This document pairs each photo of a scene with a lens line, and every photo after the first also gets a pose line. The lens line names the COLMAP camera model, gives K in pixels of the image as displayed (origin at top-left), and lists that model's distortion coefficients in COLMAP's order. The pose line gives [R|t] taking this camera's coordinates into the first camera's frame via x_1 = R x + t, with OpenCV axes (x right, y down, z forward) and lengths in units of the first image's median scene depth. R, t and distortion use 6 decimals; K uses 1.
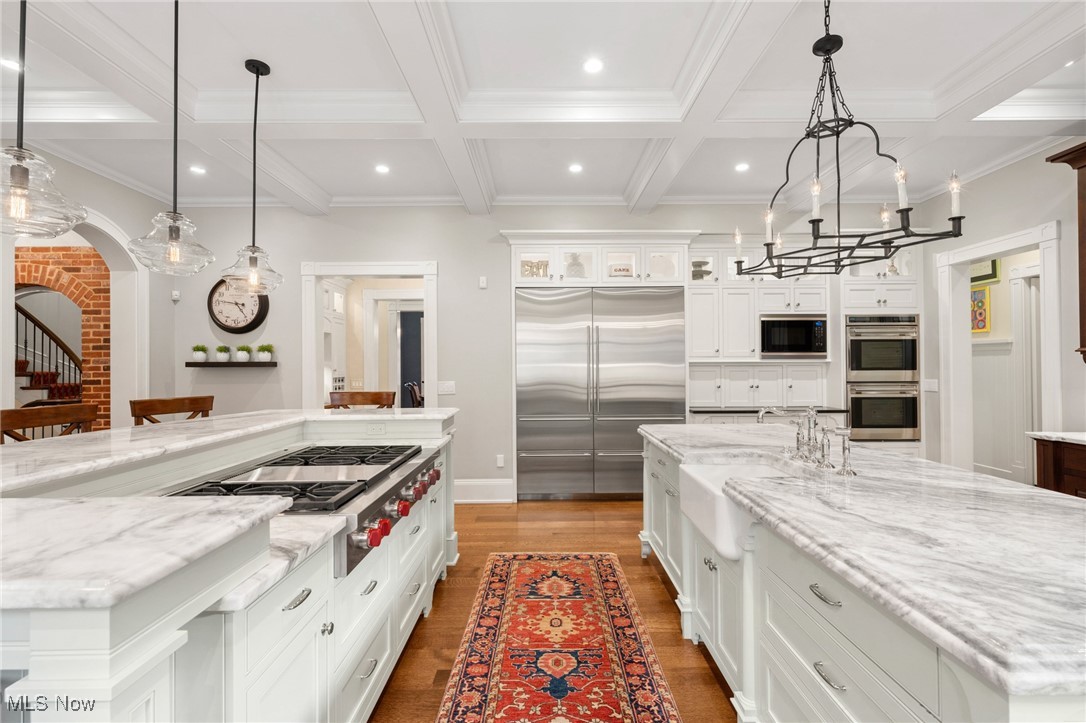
lens RADIAL K [[494.0, 0, 545.4], [0, 494.0, 363.3], [0, 0, 1]] dist [0.000967, -0.000137]
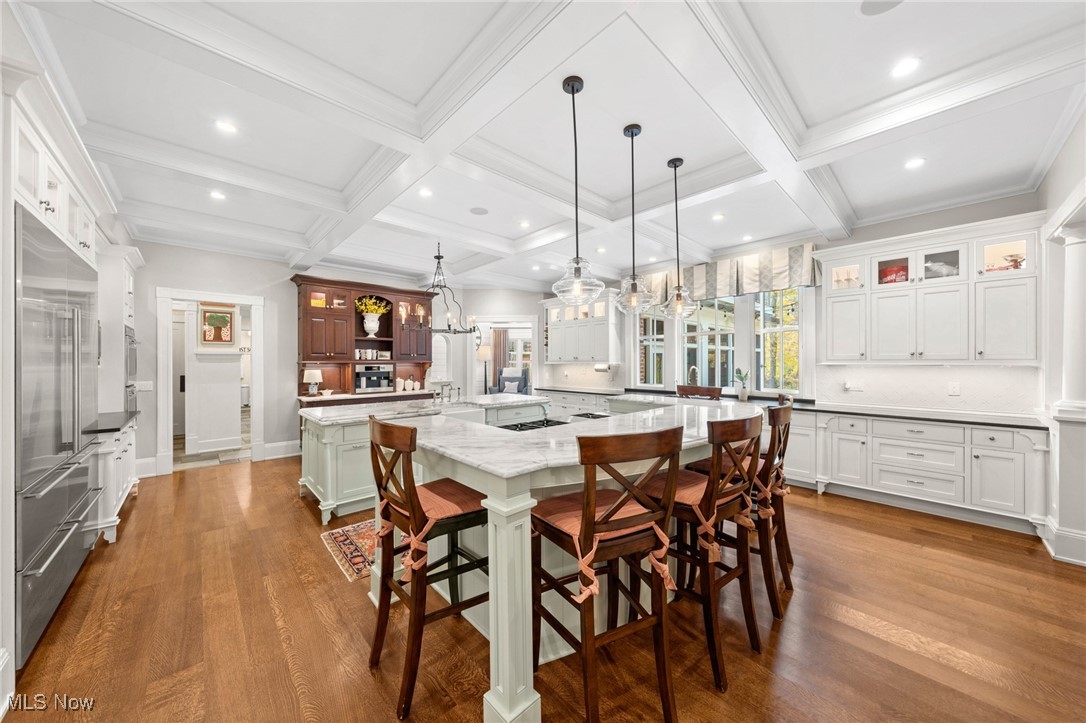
lens RADIAL K [[370.7, 0, 543.0], [0, 370.7, 361.5], [0, 0, 1]] dist [-0.001726, 0.000113]
pose [[-0.675687, 0.009532, 0.737127, -0.972931], [0.002240, 0.999938, -0.010877, -0.008810], [-0.737185, -0.005698, -0.675667, 1.375915]]
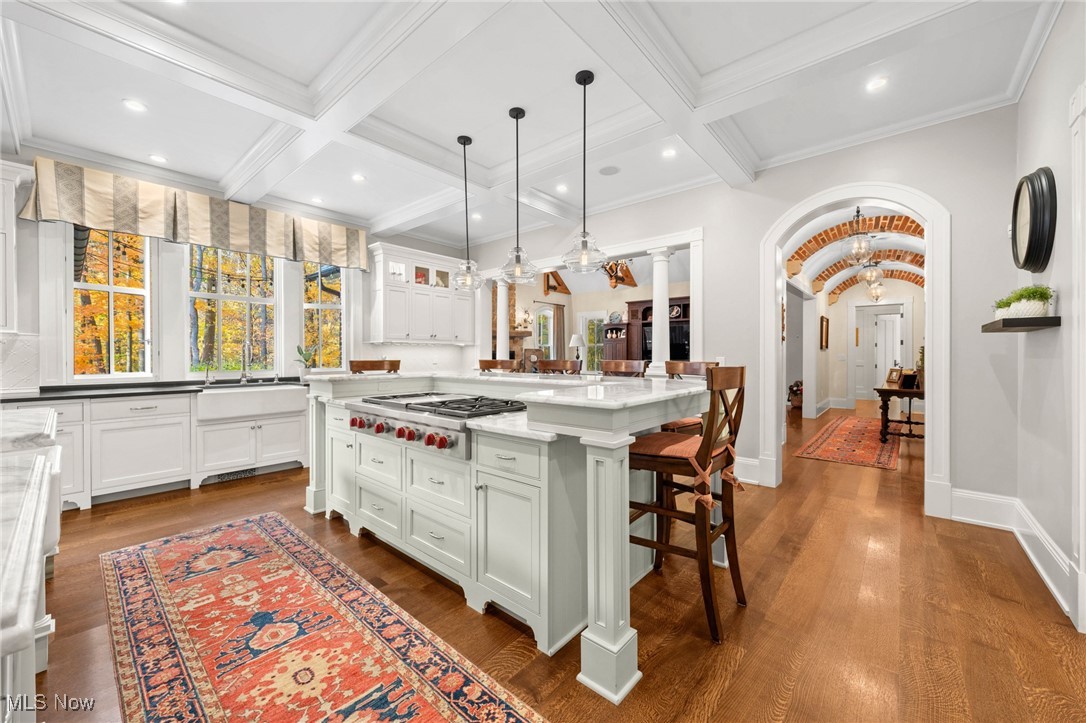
lens RADIAL K [[418.8, 0, 543.7], [0, 418.8, 357.2], [0, 0, 1]] dist [0.000289, 0.000026]
pose [[-0.661763, 0.009154, -0.749657, 0.202672], [0.009485, 0.999948, 0.003836, 0.053510], [0.749653, -0.004572, -0.661815, 1.391895]]
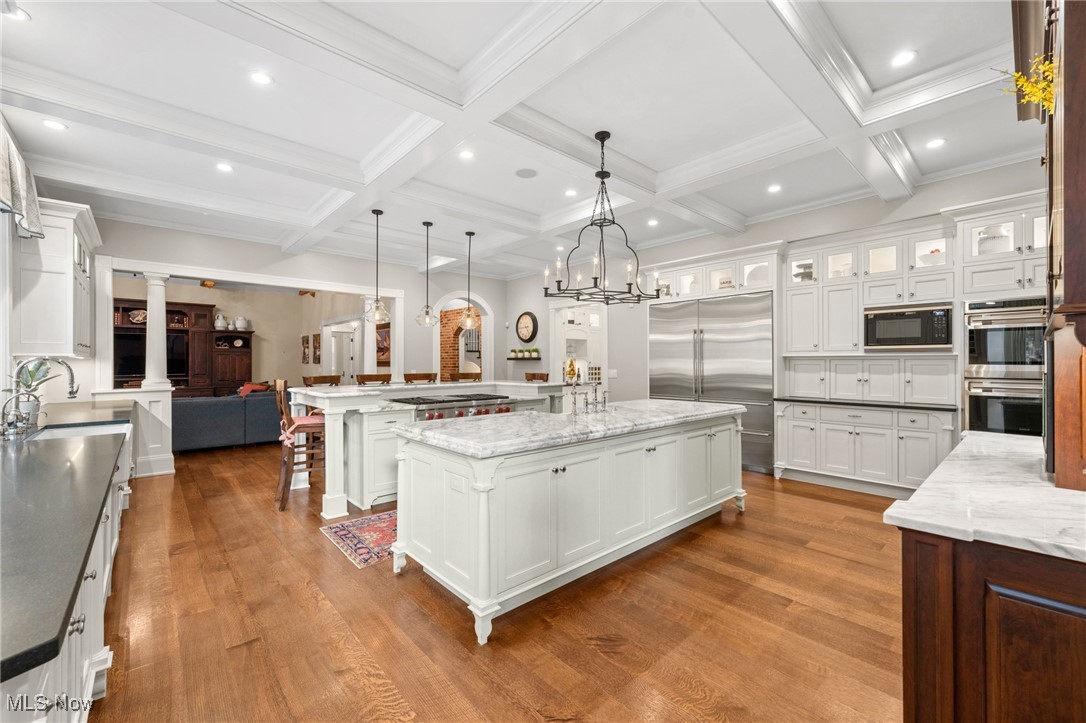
lens RADIAL K [[446.3, 0, 543.0], [0, 446.3, 361.5], [0, 0, 1]] dist [0.000302, 0.000025]
pose [[0.661623, 0.002495, -0.749832, 1.096520], [-0.001036, 0.999997, 0.002413, 0.011993], [0.749836, -0.000819, 0.661623, -0.141181]]
